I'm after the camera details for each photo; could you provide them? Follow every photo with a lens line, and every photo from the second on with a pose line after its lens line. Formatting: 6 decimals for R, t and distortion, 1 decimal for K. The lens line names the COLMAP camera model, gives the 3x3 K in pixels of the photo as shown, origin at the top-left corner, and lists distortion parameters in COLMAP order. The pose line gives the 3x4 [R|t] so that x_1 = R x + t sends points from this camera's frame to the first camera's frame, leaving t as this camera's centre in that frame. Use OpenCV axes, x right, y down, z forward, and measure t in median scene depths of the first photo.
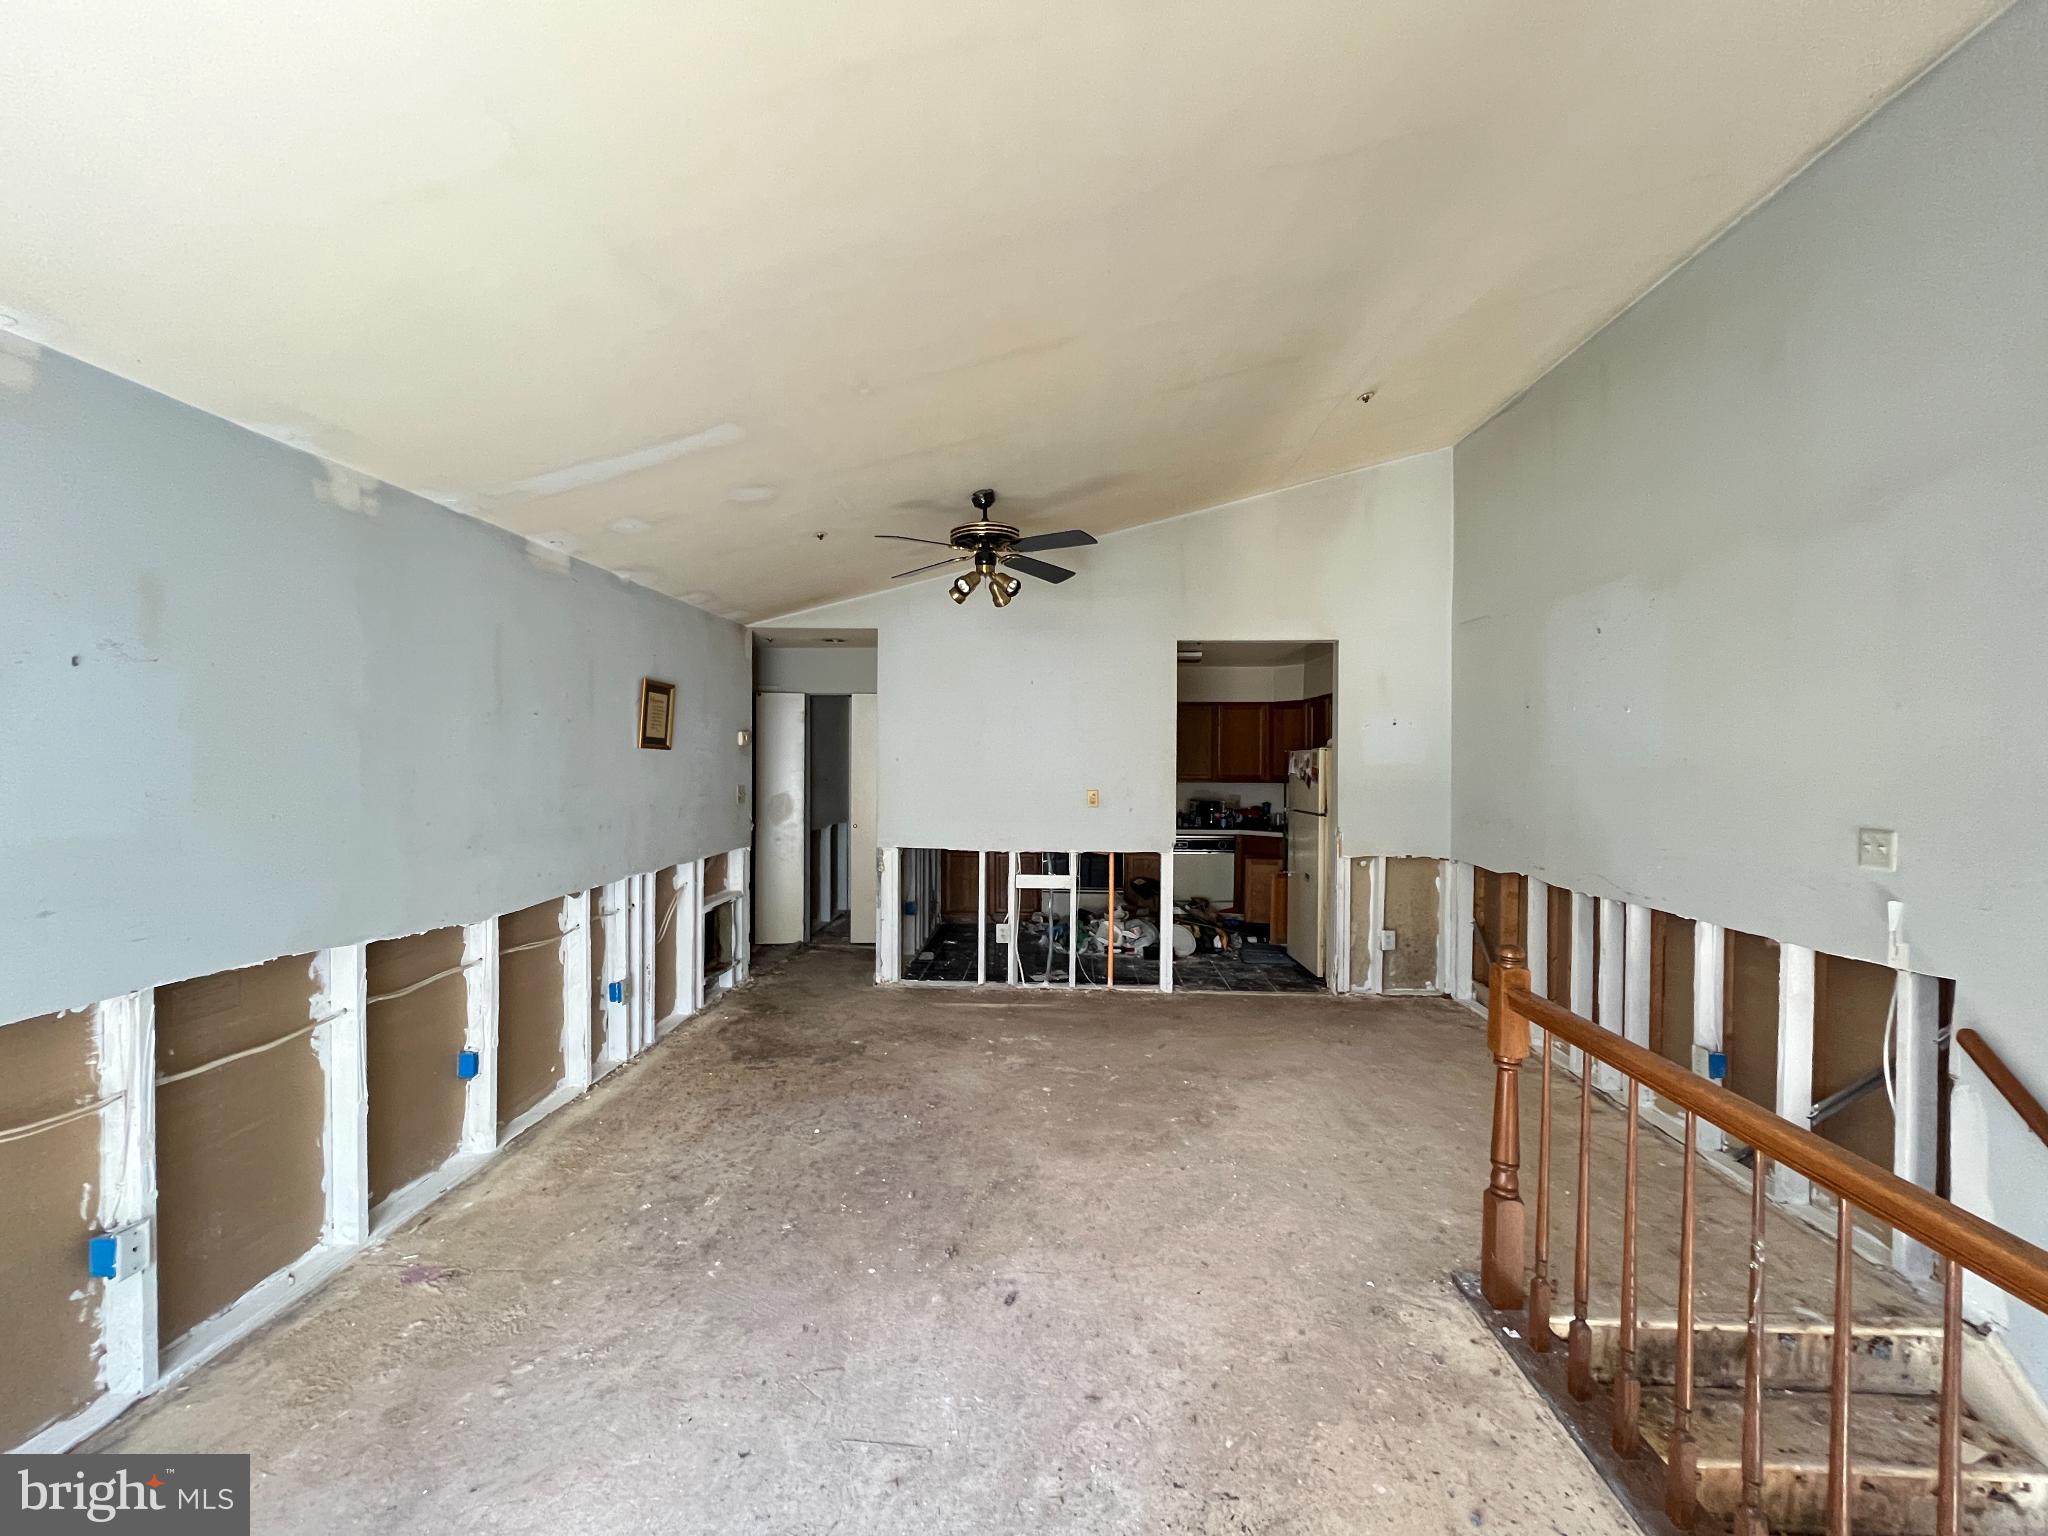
lens RADIAL K [[825.7, 0, 1028.9], [0, 825.7, 764.2], [0, 0, 1]] dist [-0.001124, -0.000226]
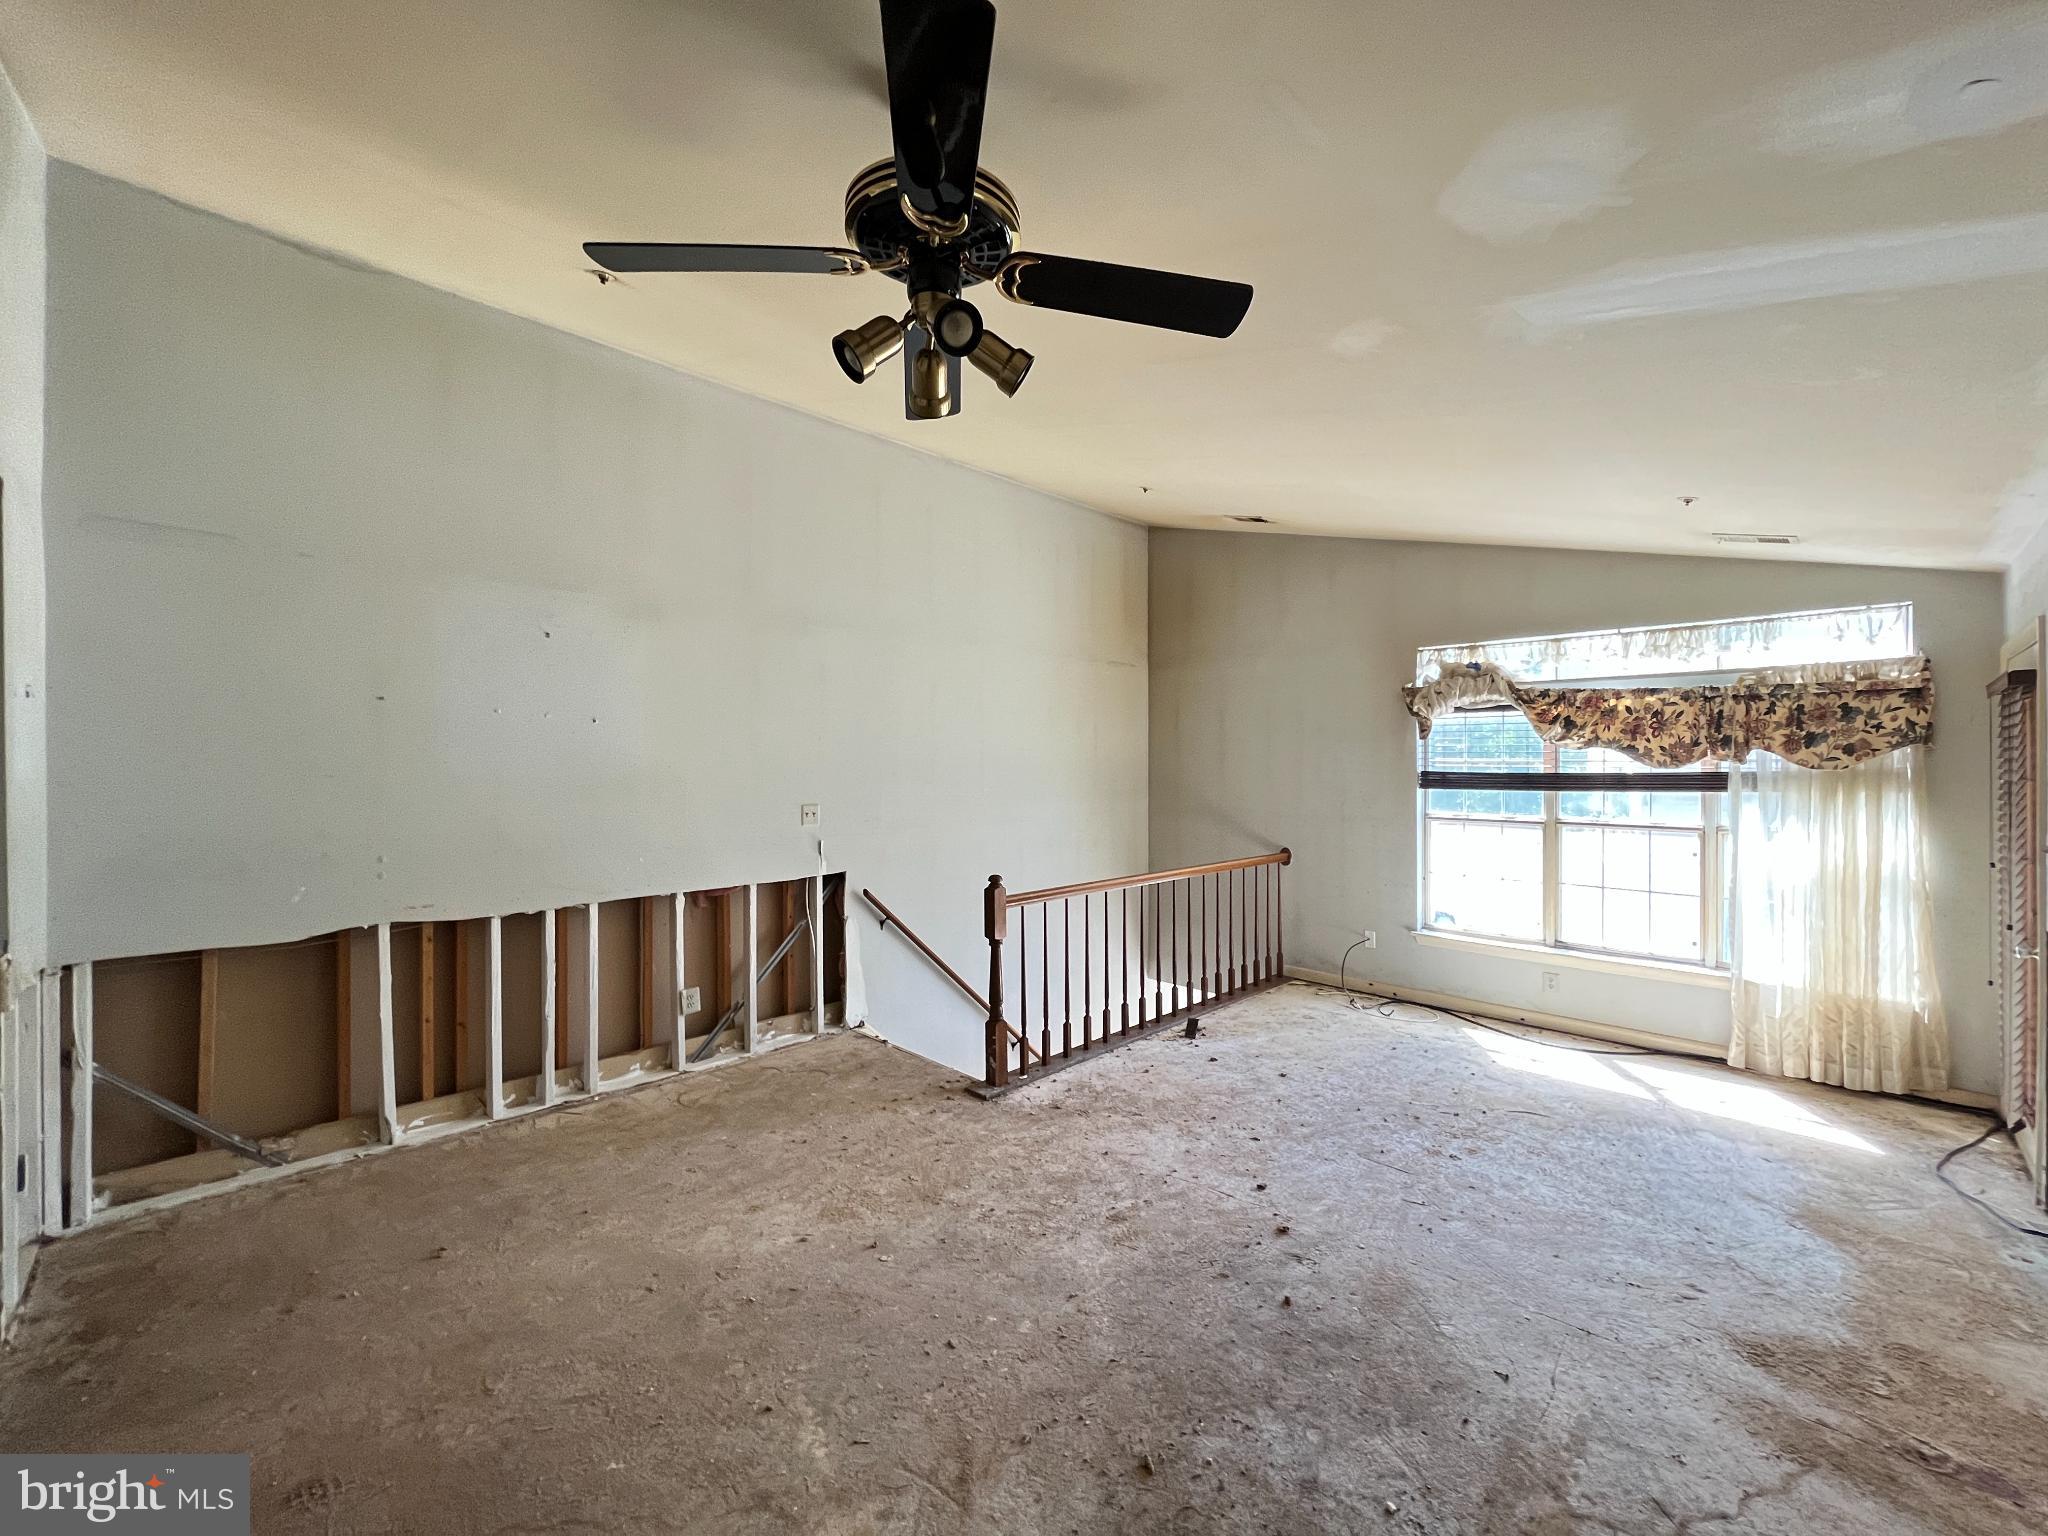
lens RADIAL K [[825.7, 0, 1028.9], [0, 825.7, 764.2], [0, 0, 1]] dist [-0.001124, -0.000226]
pose [[-0.735807, -0.005382, 0.677170, -0.278793], [0.002712, 0.999937, 0.010894, -0.013990], [-0.677186, 0.009853, -0.735746, 0.974521]]
